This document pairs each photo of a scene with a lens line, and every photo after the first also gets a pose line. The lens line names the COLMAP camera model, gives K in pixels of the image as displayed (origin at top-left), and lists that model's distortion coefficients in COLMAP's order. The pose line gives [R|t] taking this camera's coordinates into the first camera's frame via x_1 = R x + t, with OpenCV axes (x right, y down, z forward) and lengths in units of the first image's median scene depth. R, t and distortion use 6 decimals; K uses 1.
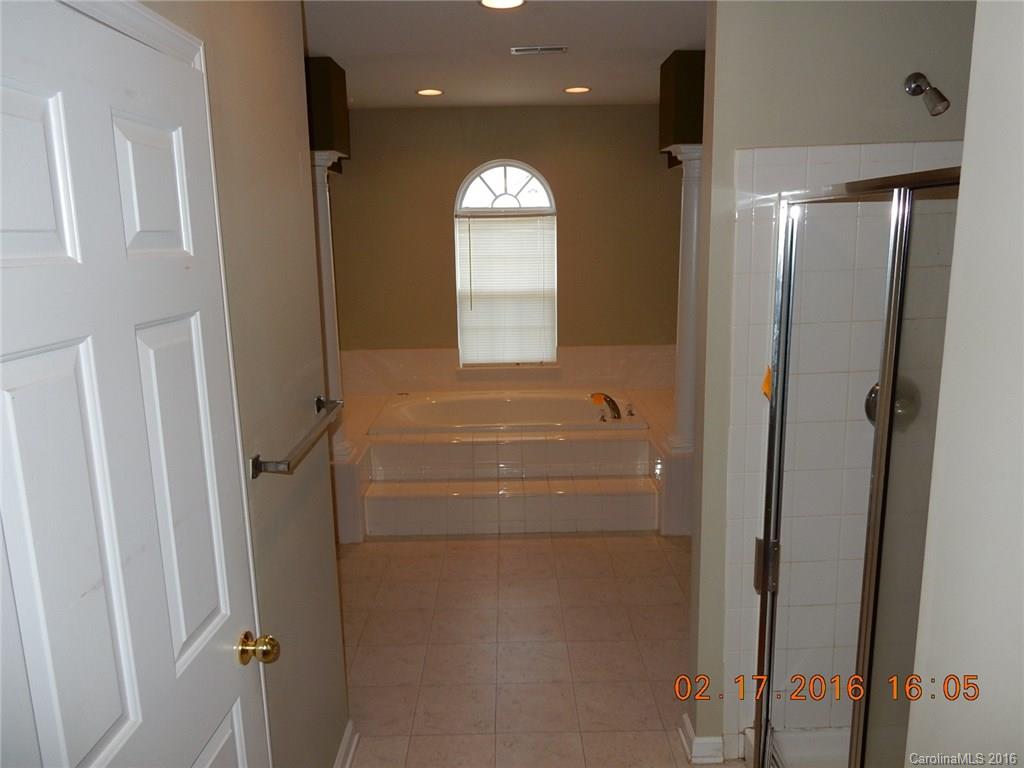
lens RADIAL K [[752.1, 0, 512.3], [0, 752.1, 388.2], [0, 0, 1]] dist [-0.012316, 0.002287]
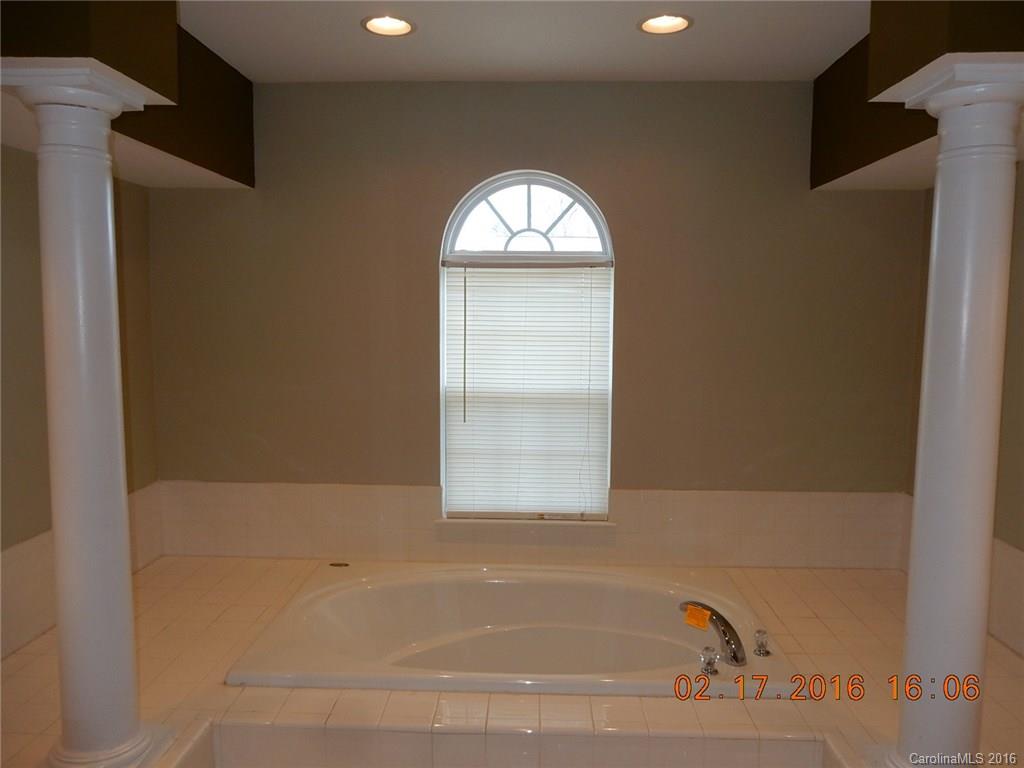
lens RADIAL K [[752.1, 0, 511.6], [0, 752.1, 383.1], [0, 0, 1]] dist [-0.012316, 0.002287]
pose [[0.998565, 0.027754, -0.045801, 0.008355], [-0.032753, 0.993135, -0.112292, -0.069918], [0.042371, 0.113631, 0.992619, 0.420694]]
